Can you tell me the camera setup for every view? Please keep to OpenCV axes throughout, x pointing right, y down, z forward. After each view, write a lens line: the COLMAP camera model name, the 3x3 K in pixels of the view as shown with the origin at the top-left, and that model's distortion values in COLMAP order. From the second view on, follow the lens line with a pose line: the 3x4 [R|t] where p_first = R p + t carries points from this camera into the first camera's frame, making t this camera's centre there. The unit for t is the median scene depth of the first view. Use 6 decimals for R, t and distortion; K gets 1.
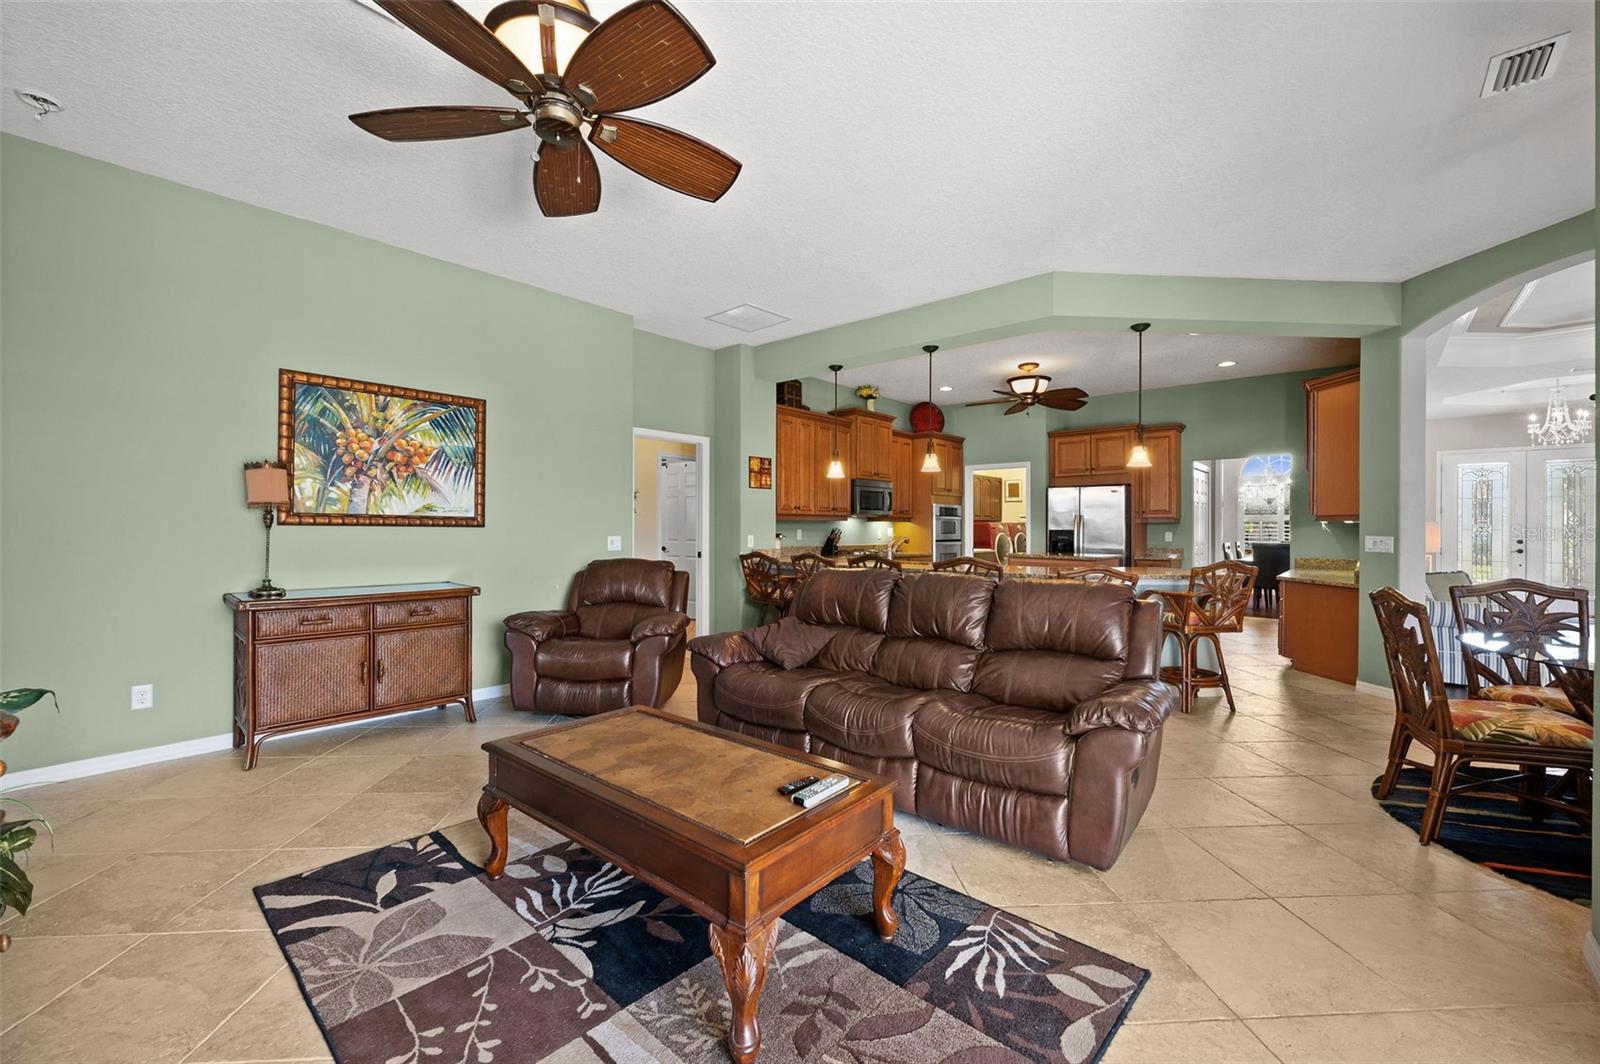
lens RADIAL K [[645.8, 0, 799.2], [0, 645.8, 523.8], [0, 0, 1]] dist [-0.002033, -0.000284]
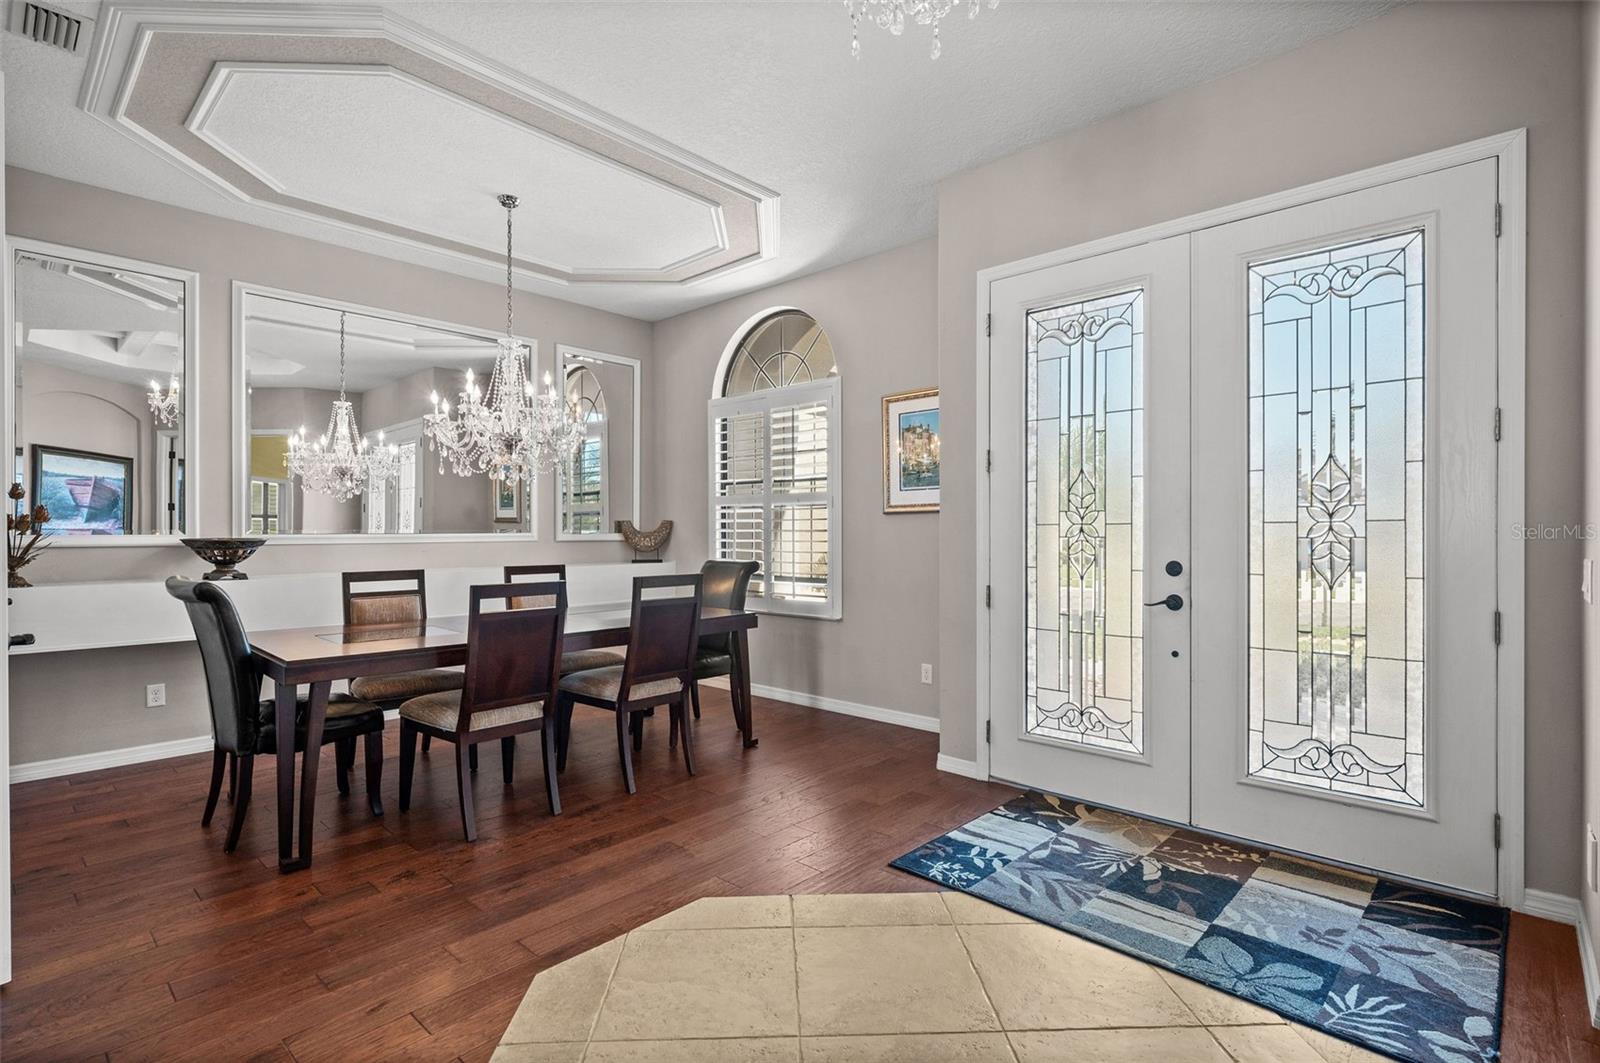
lens RADIAL K [[759.9, 0, 791.3], [0, 759.9, 535.3], [0, 0, 1]] dist [-0.003389, -0.000312]
pose [[0.999654, -0.006756, -0.025421, 1.442250], [0.007060, 0.999904, 0.011896, 0.013191], [0.025338, -0.012072, 0.999606, 1.005243]]
